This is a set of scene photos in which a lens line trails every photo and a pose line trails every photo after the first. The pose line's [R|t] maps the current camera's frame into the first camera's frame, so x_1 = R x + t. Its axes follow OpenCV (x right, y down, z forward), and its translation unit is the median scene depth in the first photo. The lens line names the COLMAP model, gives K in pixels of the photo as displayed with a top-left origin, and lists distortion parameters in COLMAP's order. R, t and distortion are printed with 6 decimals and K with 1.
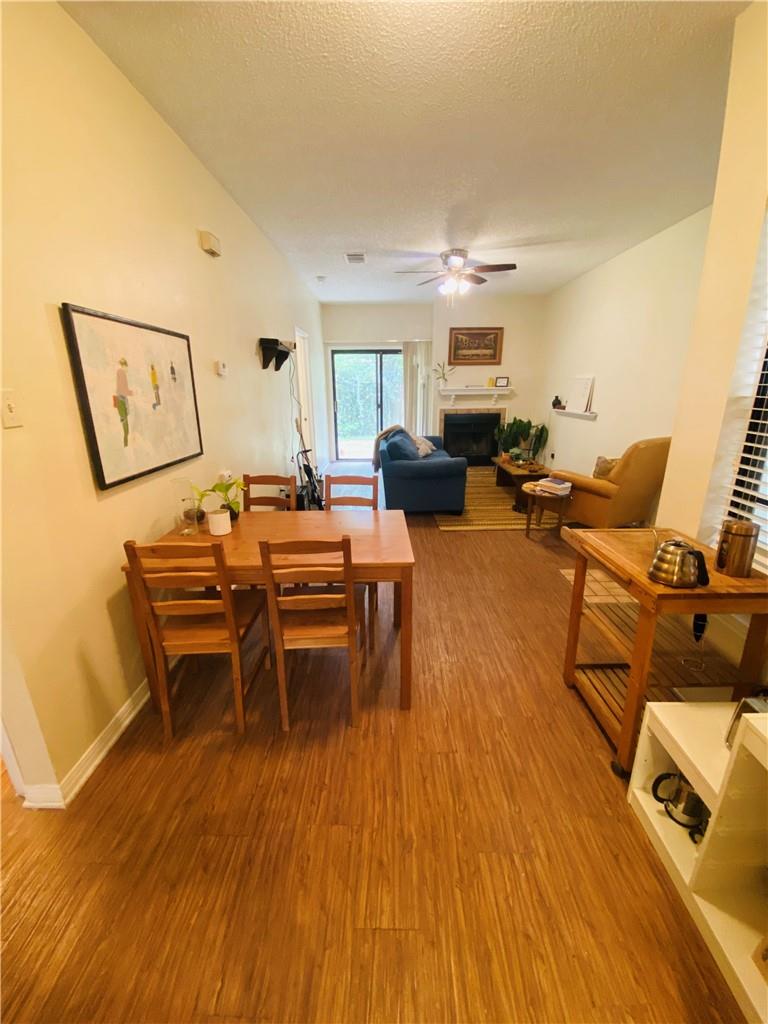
lens RADIAL K [[417.9, 0, 381.9], [0, 417.9, 518.4], [0, 0, 1]] dist [0.012207, -0.015973]
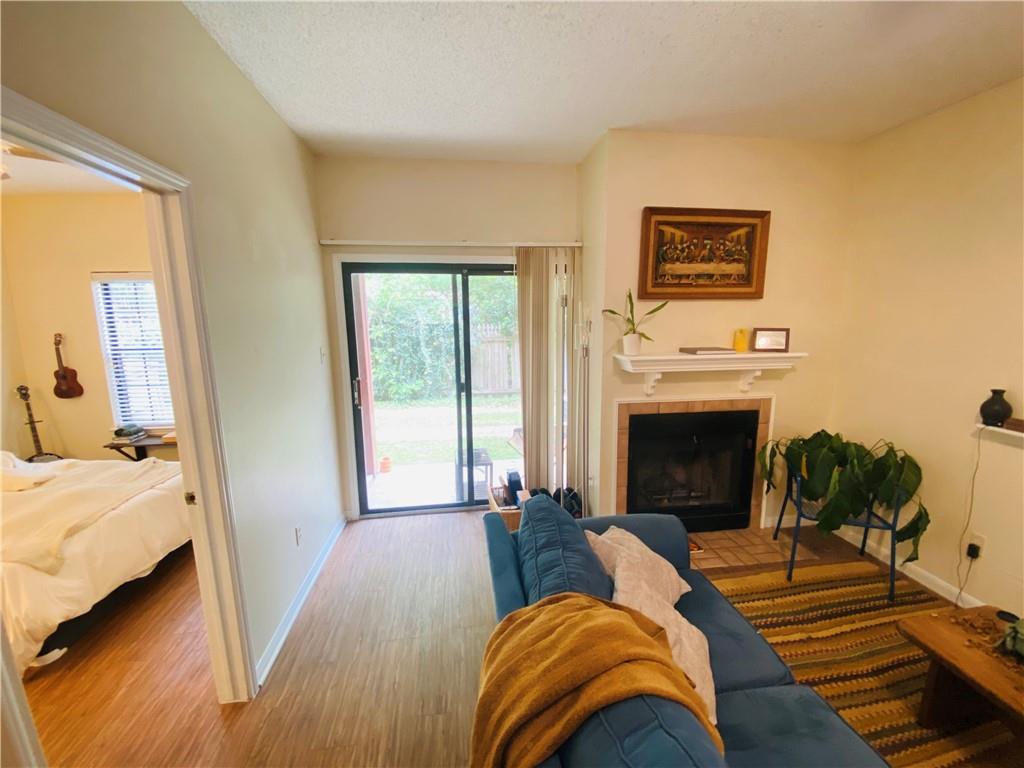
lens RADIAL K [[417.9, 0, 508.2], [0, 417.9, 386.7], [0, 0, 1]] dist [0.012207, -0.015973]
pose [[0.990658, -0.025255, 0.134013, -0.031087], [0.044267, 0.989041, -0.140847, -0.365787], [-0.128987, 0.145463, 0.980919, 0.999054]]
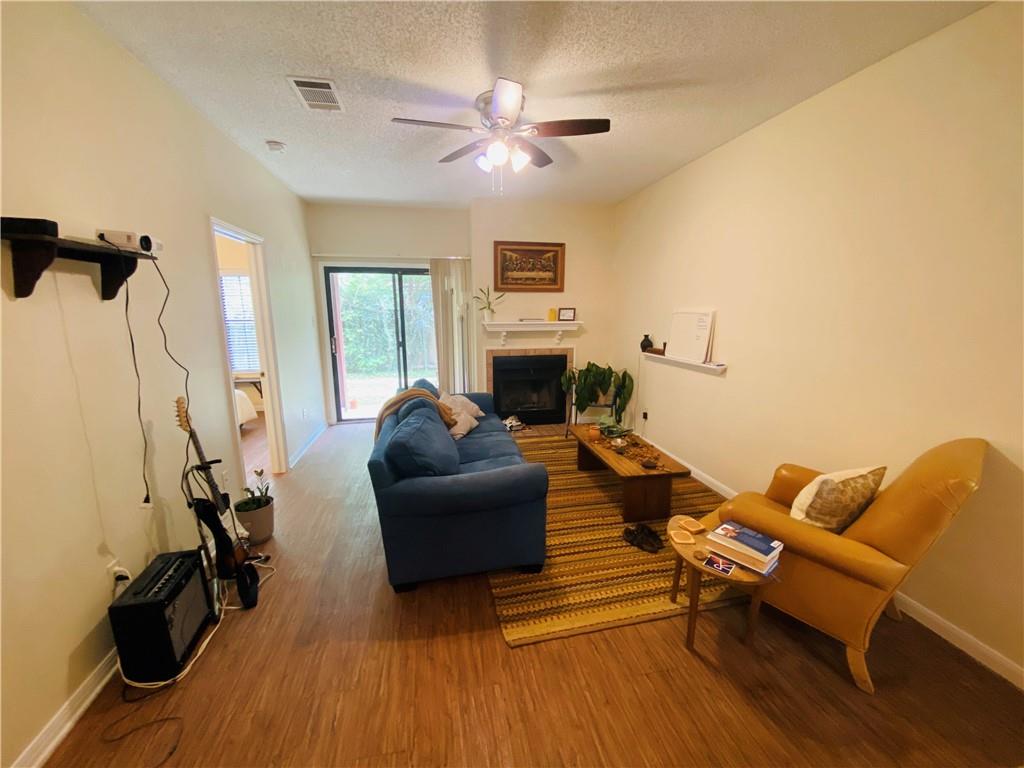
lens RADIAL K [[417.9, 0, 514.3], [0, 417.9, 387.9], [0, 0, 1]] dist [0.012207, -0.015973]
pose [[0.978379, -0.032121, 0.204313, 0.062347], [0.056653, 0.991705, -0.115380, -0.181071], [-0.198912, 0.124460, 0.972082, 0.491668]]
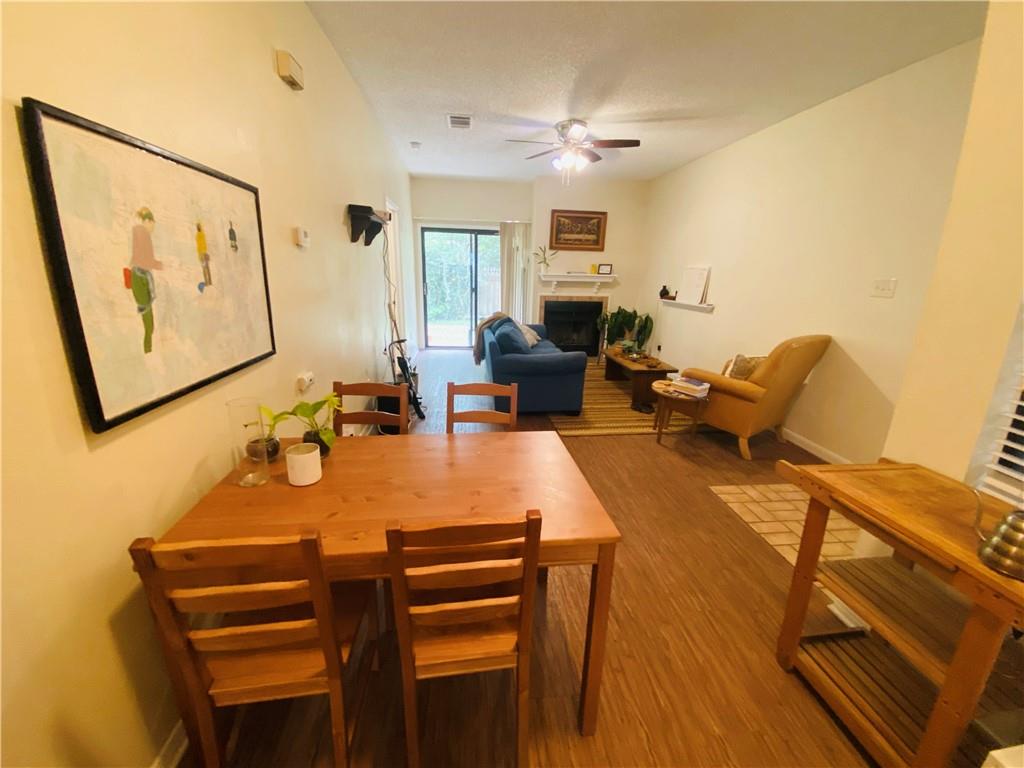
lens RADIAL K [[417.9, 0, 509.8], [0, 417.9, 392.8], [0, 0, 1]] dist [0.012207, -0.015973]
pose [[0.992777, -0.000102, 0.119972, -0.065782], [0.002579, 0.999787, -0.020490, -0.040077], [-0.119945, 0.020651, 0.992566, 0.136410]]
